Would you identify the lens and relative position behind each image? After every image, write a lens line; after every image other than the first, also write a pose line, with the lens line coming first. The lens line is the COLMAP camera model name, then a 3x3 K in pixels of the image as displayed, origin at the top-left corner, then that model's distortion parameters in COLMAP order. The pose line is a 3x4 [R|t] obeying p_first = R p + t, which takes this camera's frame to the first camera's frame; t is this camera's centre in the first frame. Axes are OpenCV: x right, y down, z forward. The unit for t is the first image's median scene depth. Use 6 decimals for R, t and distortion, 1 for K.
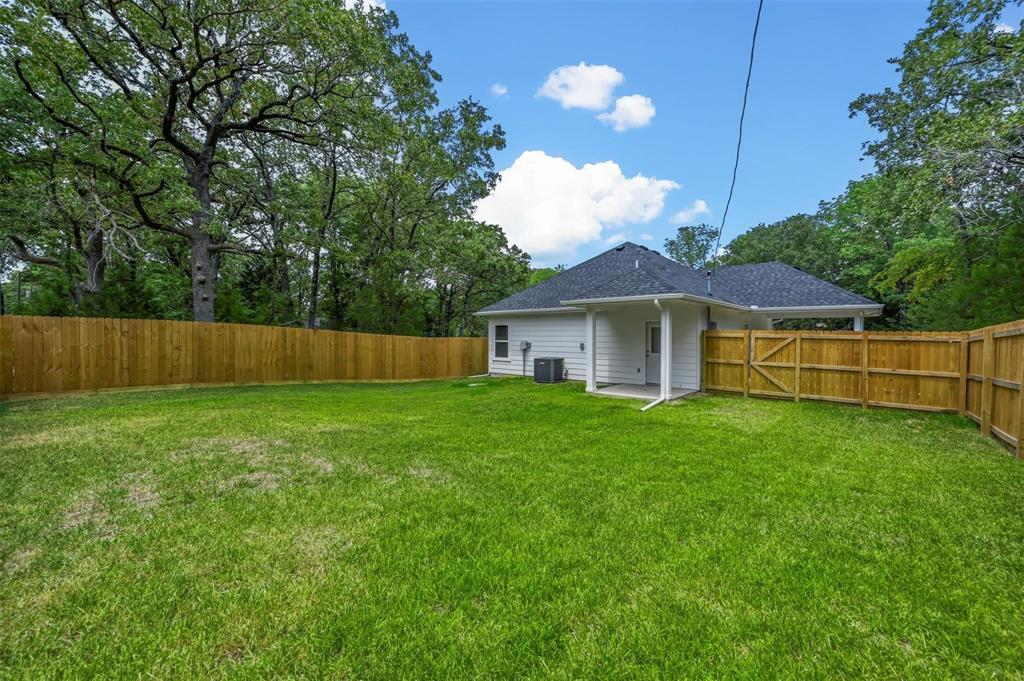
lens RADIAL K [[405.3, 0, 514.2], [0, 405.3, 341.2], [0, 0, 1]] dist [-0.002430, 0.001202]
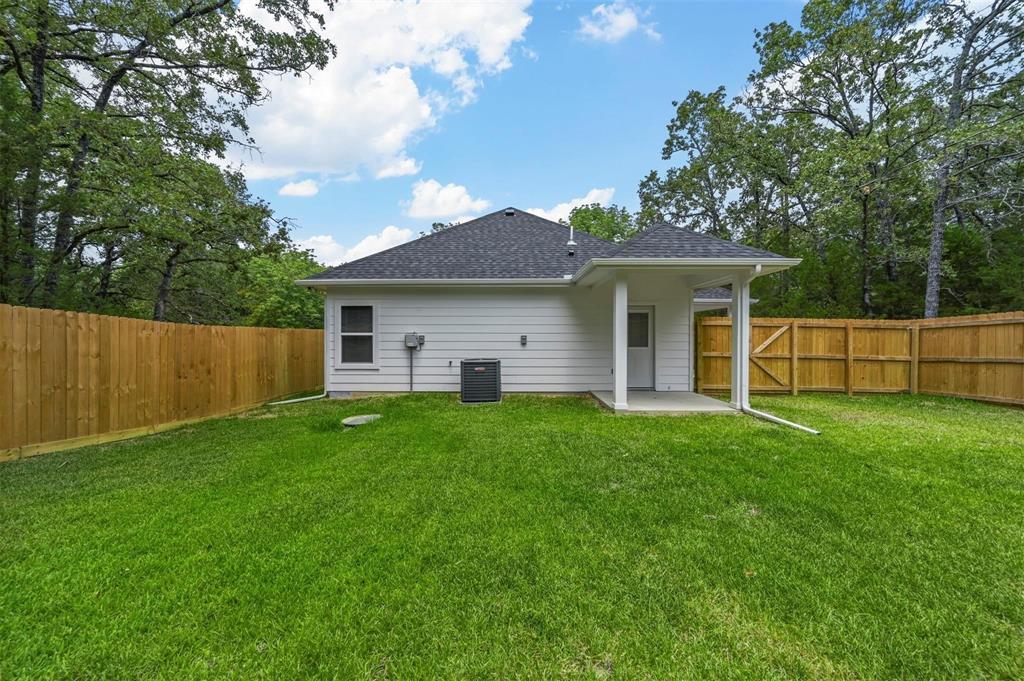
lens RADIAL K [[405.3, 0, 510.1], [0, 405.3, 338.9], [0, 0, 1]] dist [-0.002430, 0.001202]
pose [[0.757506, -0.005292, 0.652807, -0.276554], [0.010654, 0.999934, -0.004257, 0.013227], [-0.652742, 0.010180, 0.757512, 0.506208]]
